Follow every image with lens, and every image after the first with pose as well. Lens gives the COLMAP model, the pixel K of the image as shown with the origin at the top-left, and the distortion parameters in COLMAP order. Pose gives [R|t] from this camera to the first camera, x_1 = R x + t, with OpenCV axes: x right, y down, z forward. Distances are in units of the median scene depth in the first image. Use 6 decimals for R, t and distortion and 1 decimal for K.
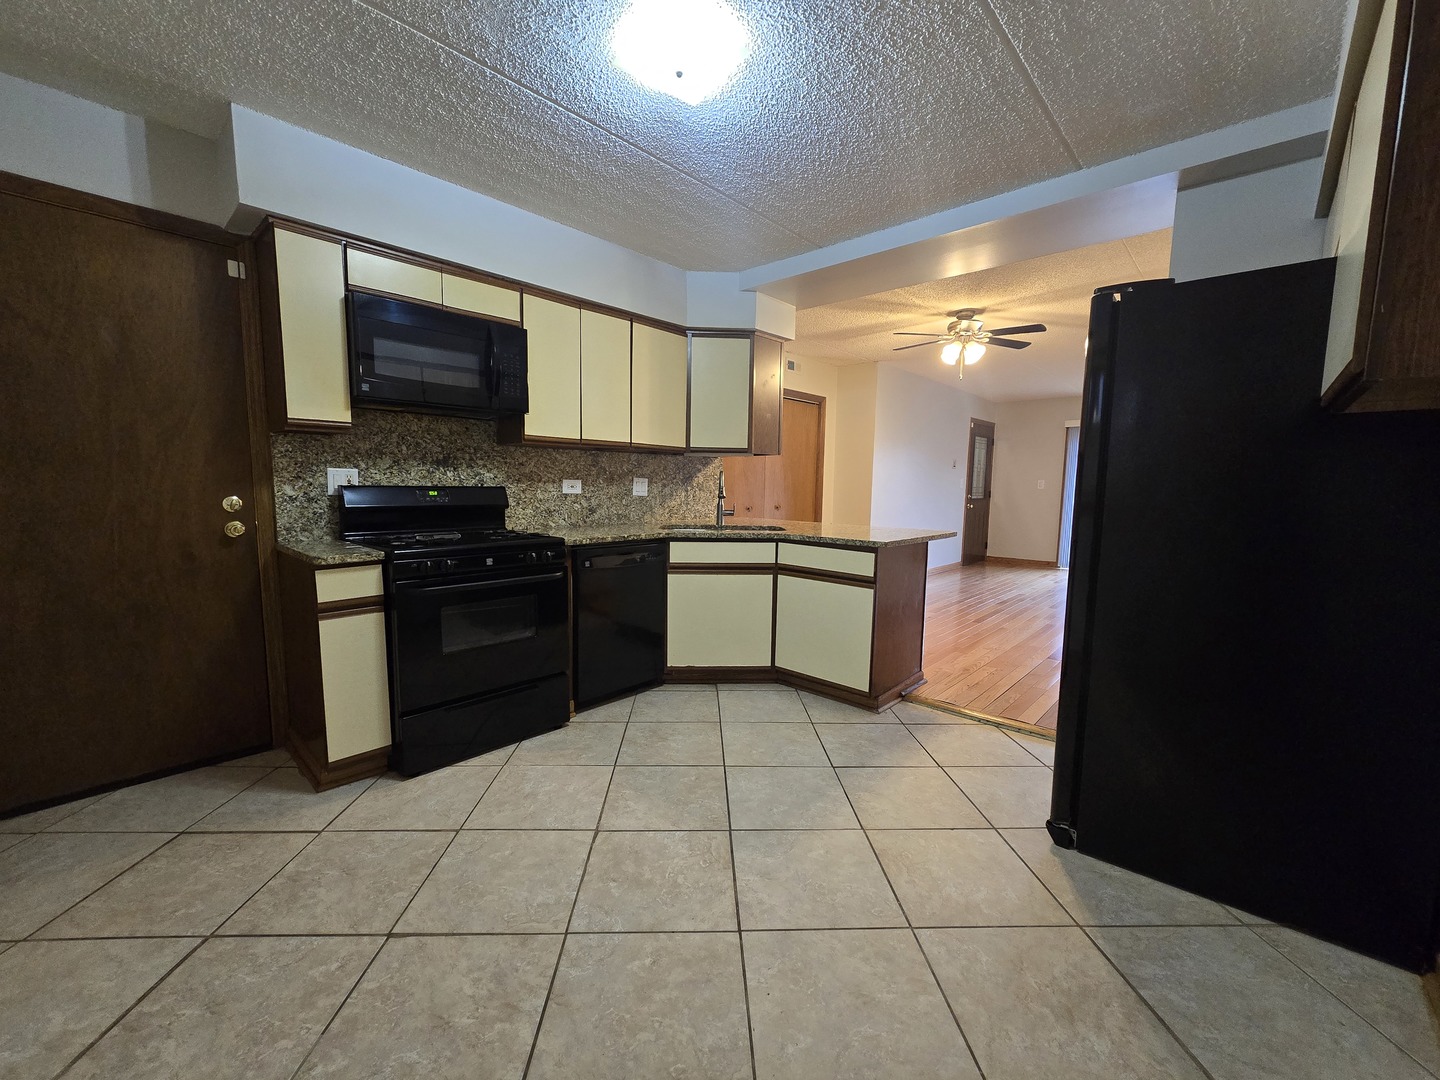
lens RADIAL K [[582.5, 0, 715.3], [0, 582.5, 547.0], [0, 0, 1]] dist [-0.001494, 0.000016]
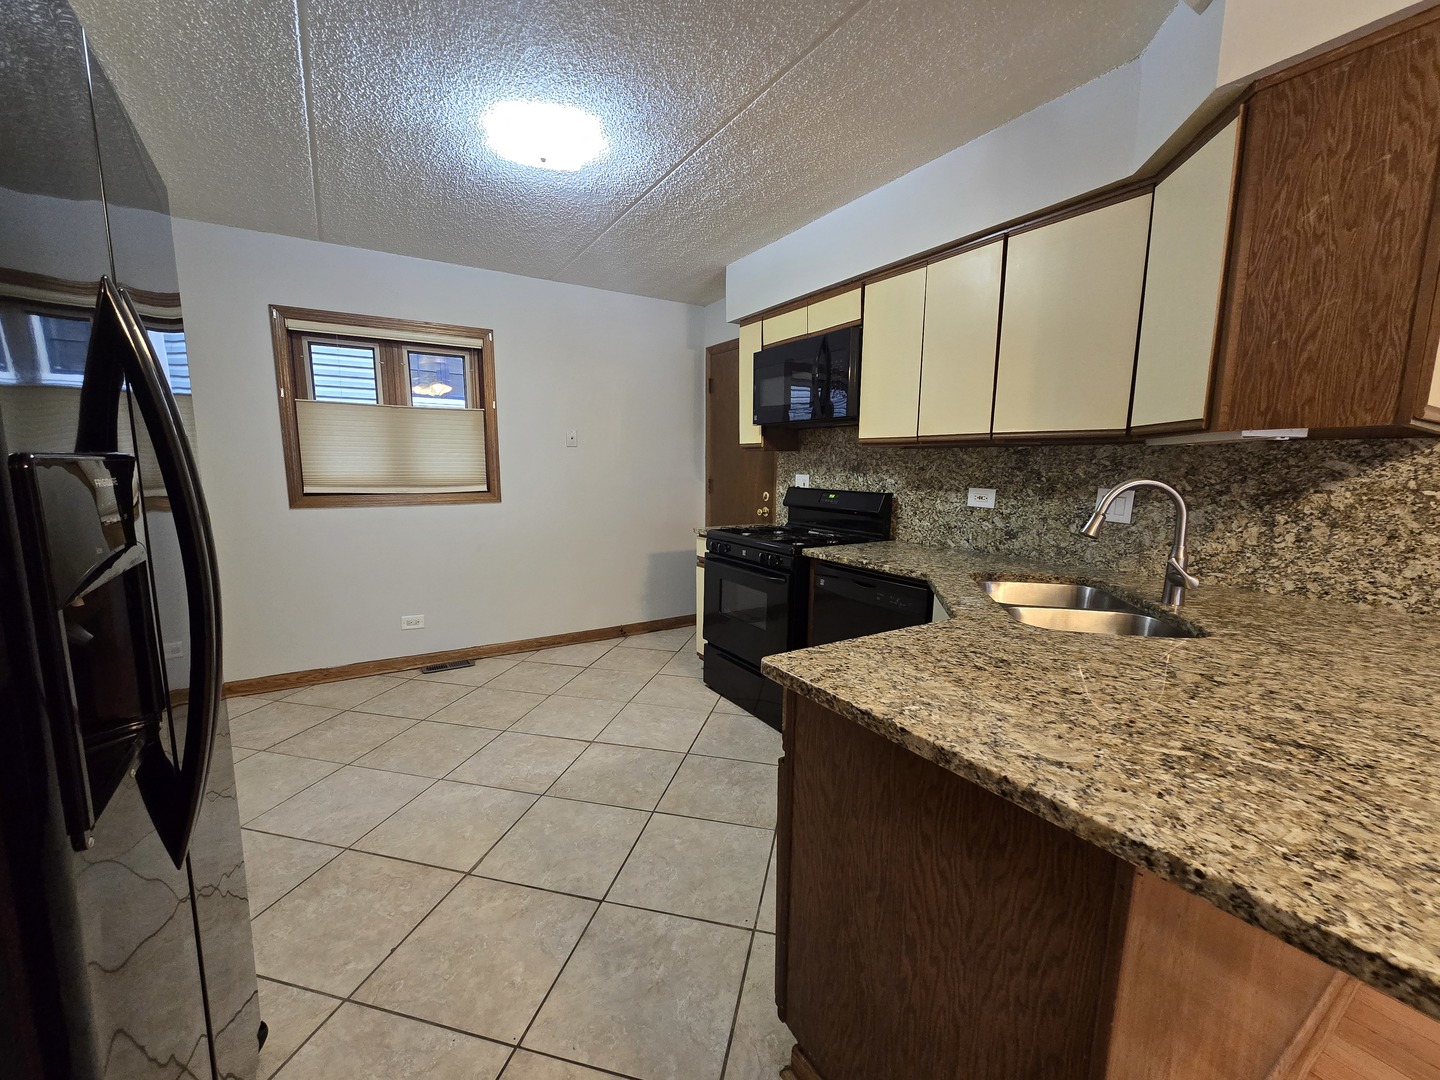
lens RADIAL K [[582.5, 0, 715.3], [0, 582.5, 547.0], [0, 0, 1]] dist [-0.001494, 0.000016]
pose [[-0.258053, 0.121417, -0.958471, 0.575999], [-0.118250, 0.980643, 0.156062, -0.123326], [0.958867, 0.153612, -0.238701, 0.904273]]
